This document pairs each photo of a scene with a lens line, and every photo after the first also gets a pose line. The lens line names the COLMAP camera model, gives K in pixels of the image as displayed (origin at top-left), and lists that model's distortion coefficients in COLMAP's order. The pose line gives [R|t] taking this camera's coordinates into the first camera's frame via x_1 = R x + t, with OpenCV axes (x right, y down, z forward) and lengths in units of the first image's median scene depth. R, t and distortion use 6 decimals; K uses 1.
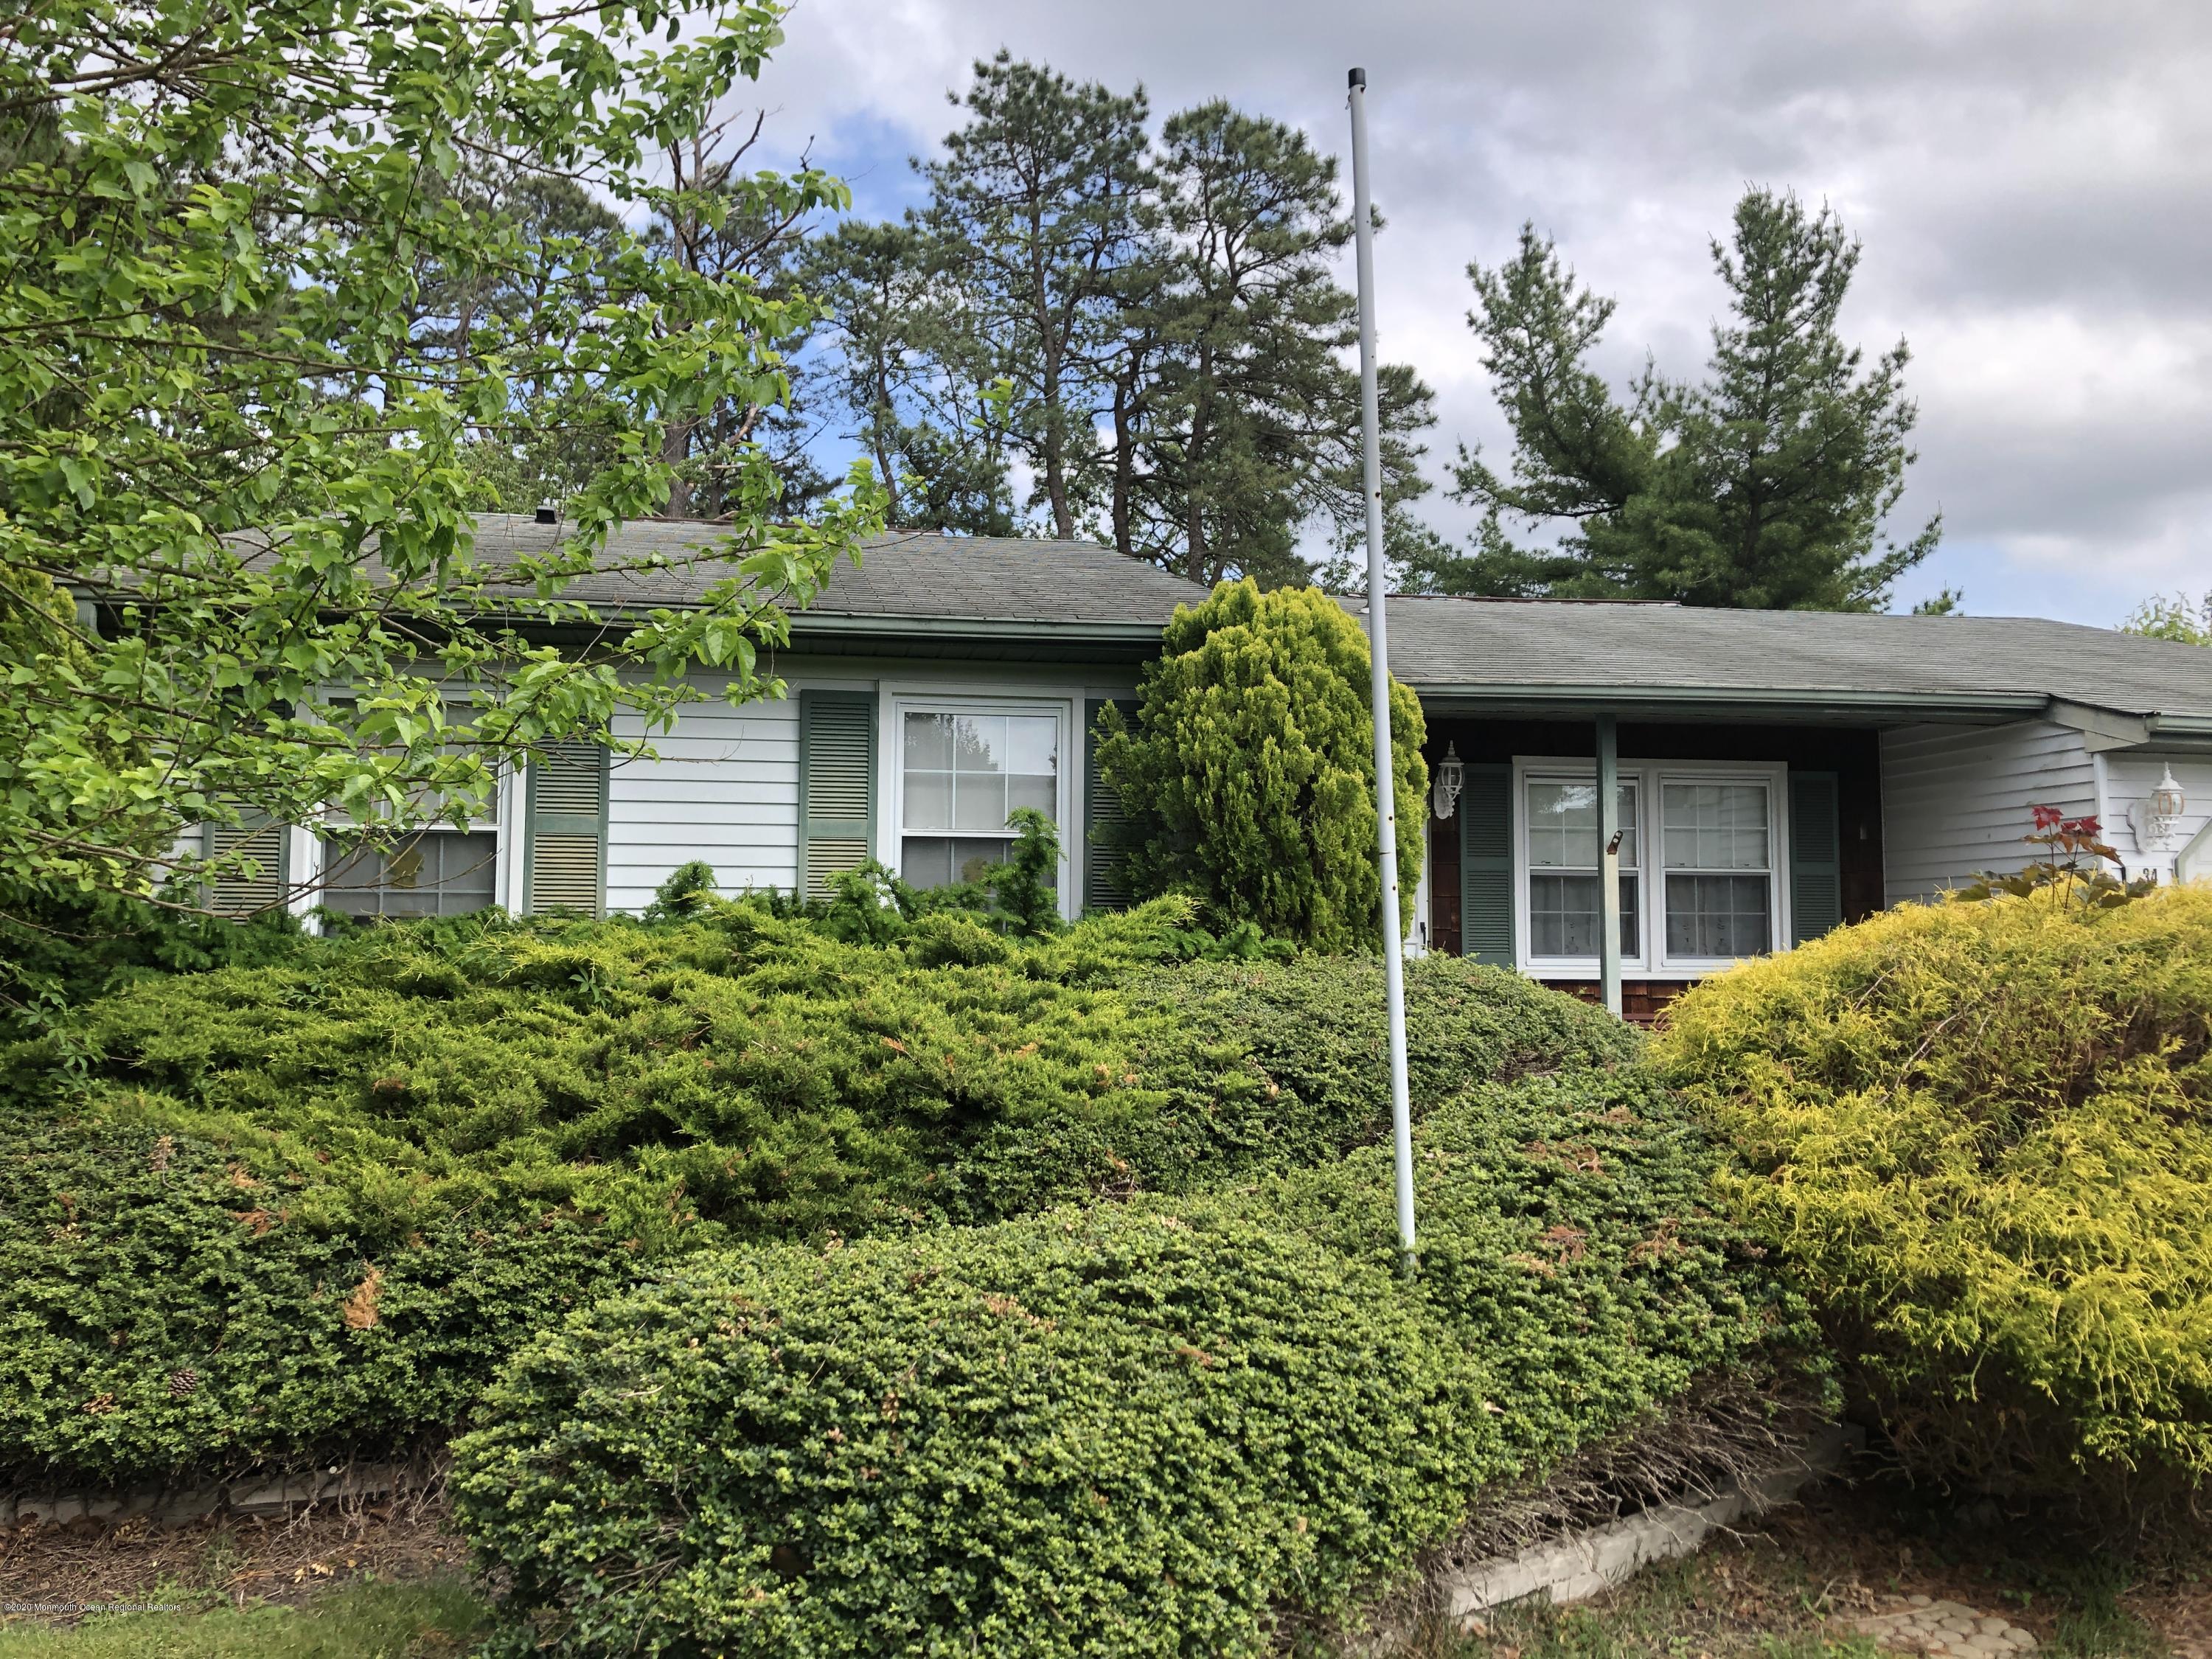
lens RADIAL K [[1776.2, 0, 1106.0], [0, 1776.2, 829.5], [0, 0, 1]] dist [-0.010920, 0.035574]
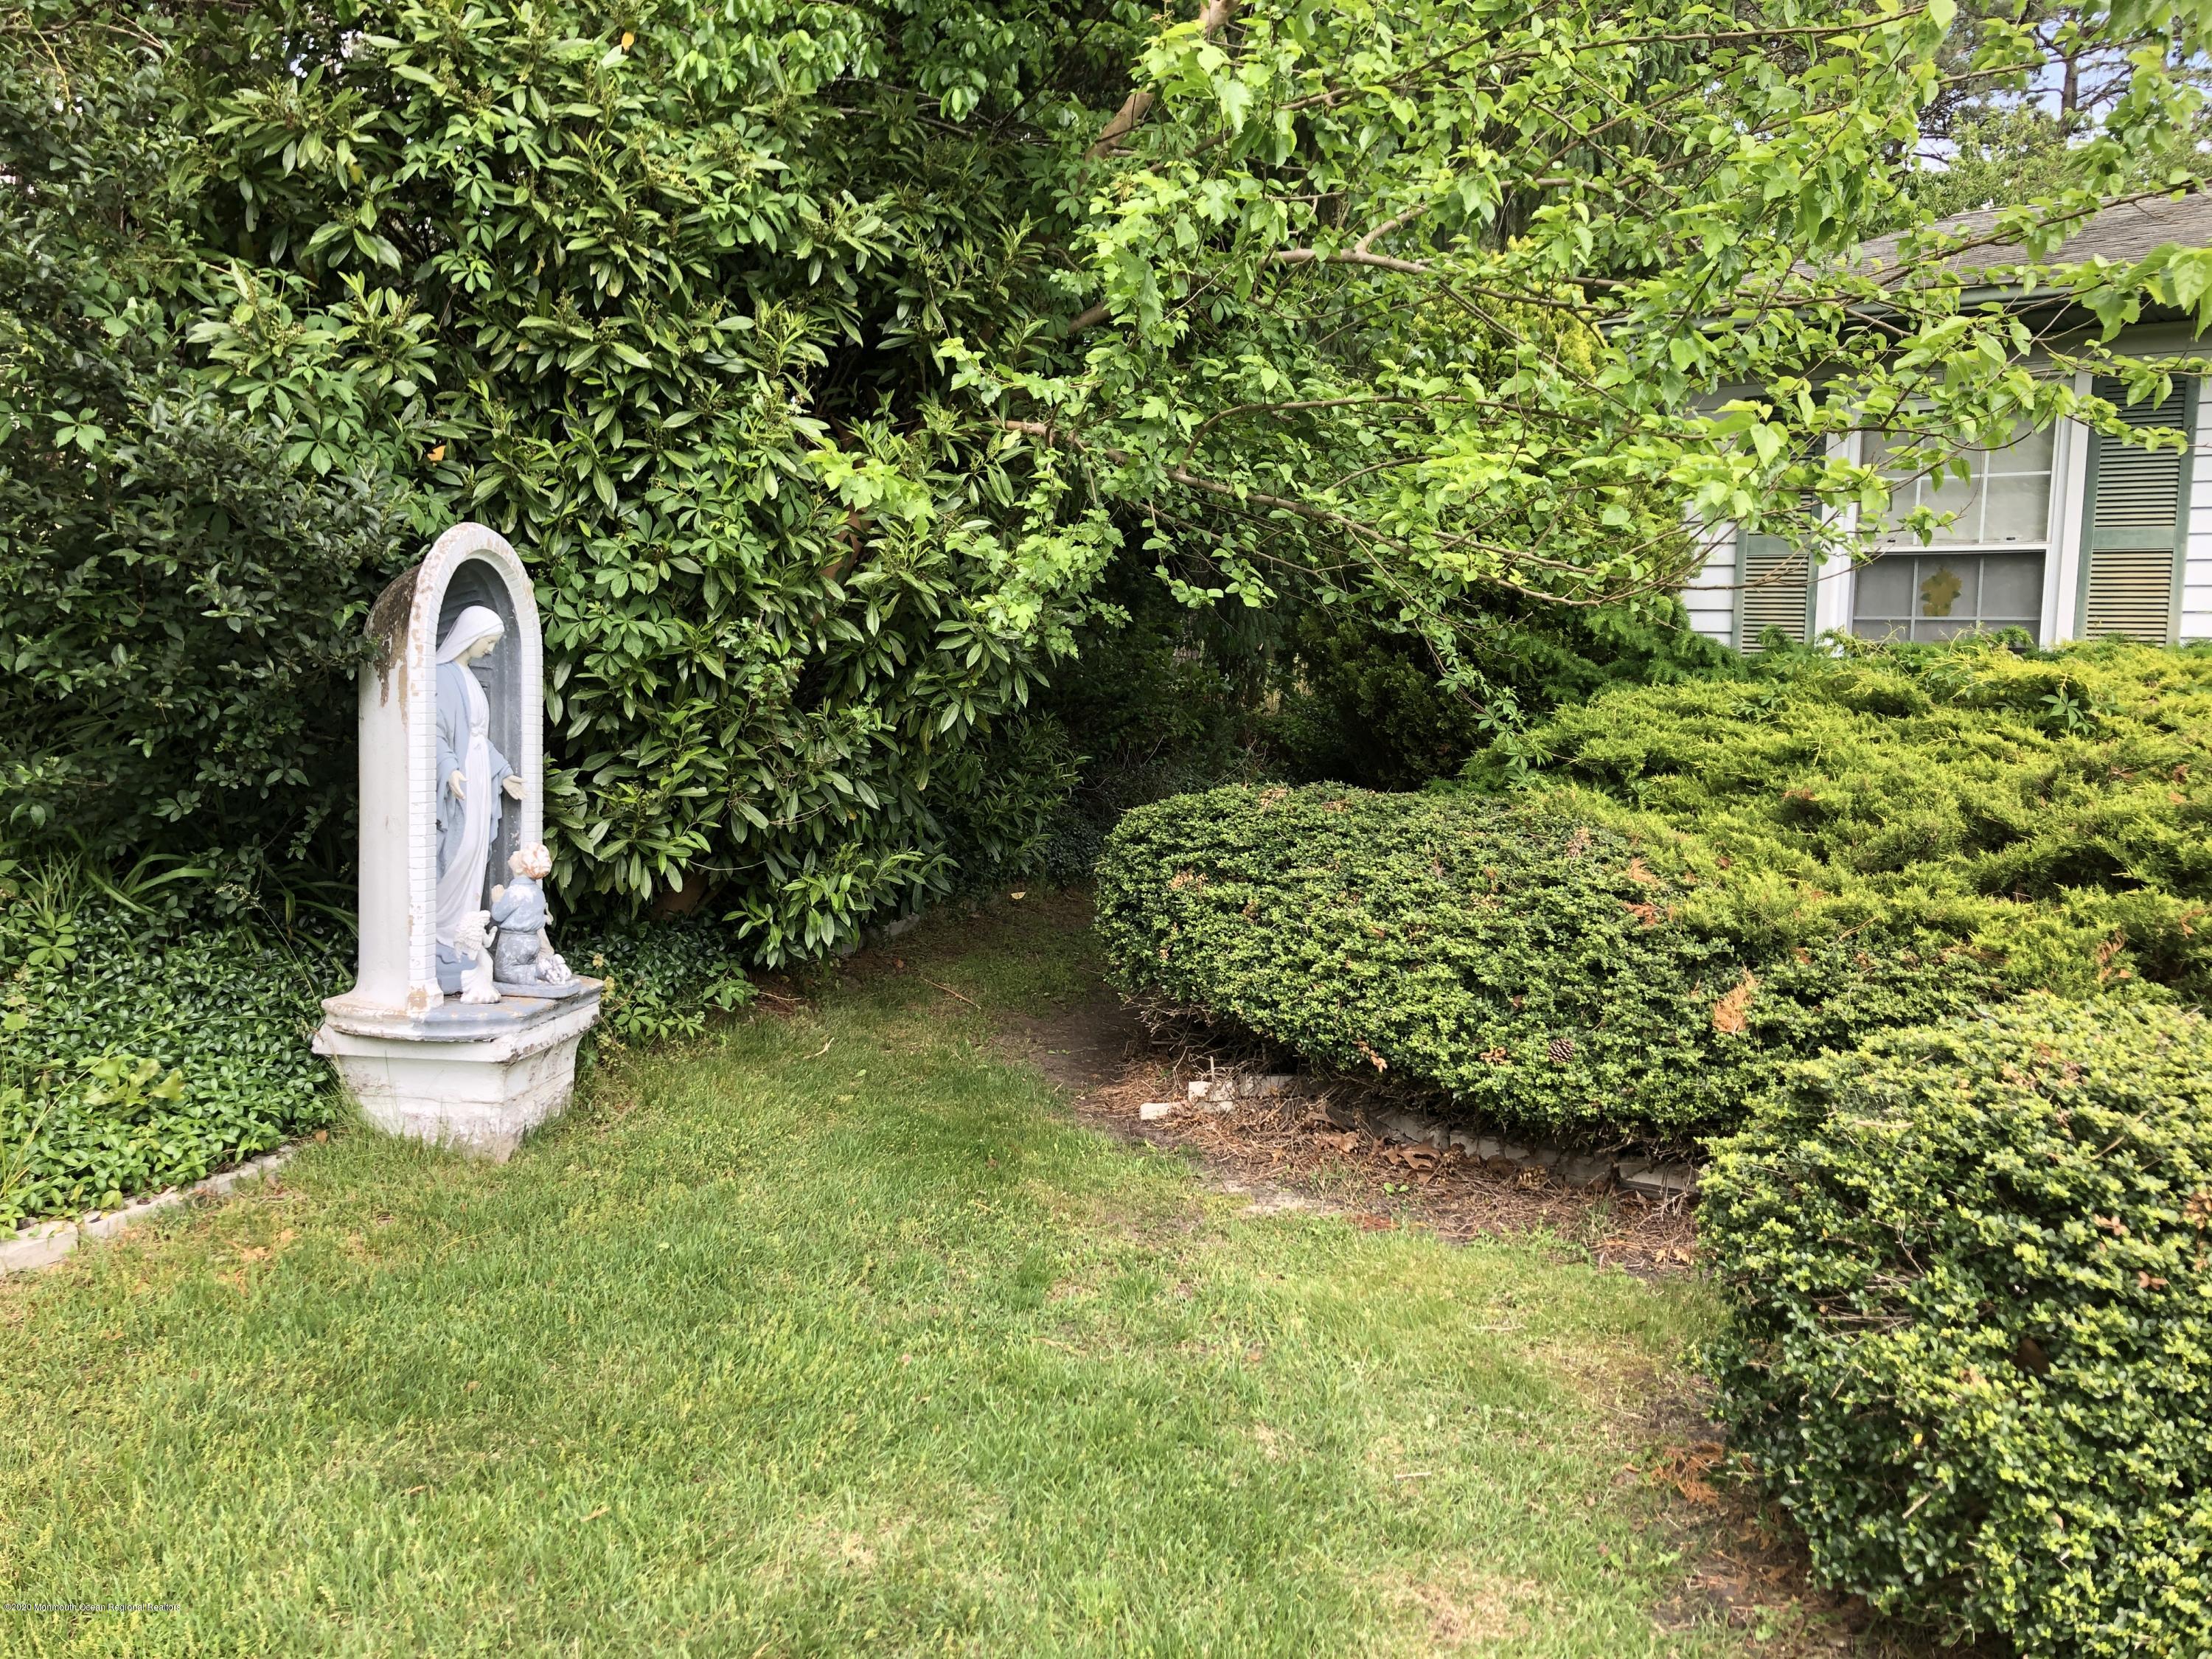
lens RADIAL K [[1794.9, 0, 1106.0], [0, 1794.9, 829.5], [0, 0, 1]] dist [-0.004064, -0.008961]
pose [[0.648052, 0.078372, -0.757553, 0.100294], [0.023274, 0.992189, 0.122556, 0.041697], [0.761240, -0.097054, 0.641166, 0.117936]]
